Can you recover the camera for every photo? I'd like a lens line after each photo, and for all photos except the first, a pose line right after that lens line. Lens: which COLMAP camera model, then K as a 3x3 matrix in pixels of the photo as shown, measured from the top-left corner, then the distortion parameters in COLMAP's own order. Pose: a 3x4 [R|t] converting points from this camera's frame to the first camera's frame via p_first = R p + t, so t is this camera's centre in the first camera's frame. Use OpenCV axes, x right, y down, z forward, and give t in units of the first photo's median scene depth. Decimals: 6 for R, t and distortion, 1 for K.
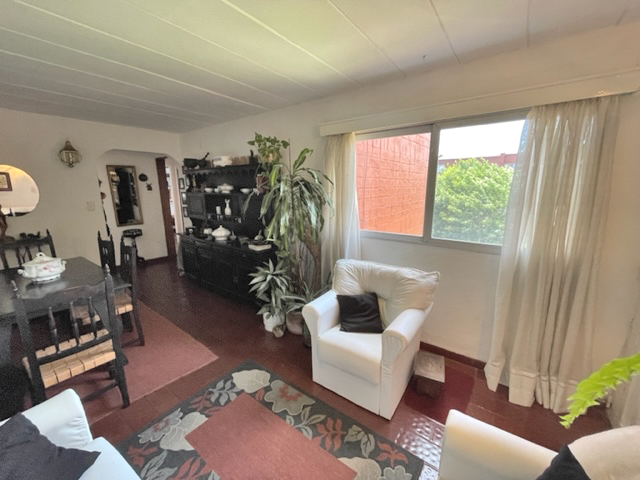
lens RADIAL K [[256.5, 0, 321.6], [0, 256.5, 238.9], [0, 0, 1]] dist [-0.007074, 0.001524]
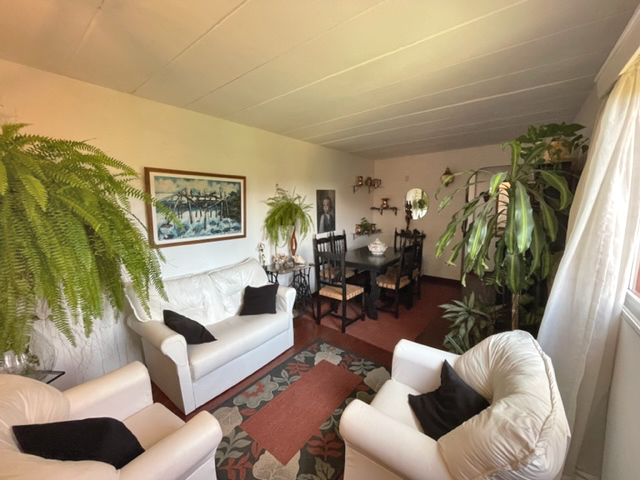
lens RADIAL K [[256.5, 0, 320.4], [0, 256.5, 238.5], [0, 0, 1]] dist [-0.007074, 0.001524]
pose [[-0.019957, 0.137837, -0.990254, 0.836278], [-0.184433, 0.972946, 0.139145, -0.151246], [0.982642, 0.185413, 0.006004, 0.752848]]
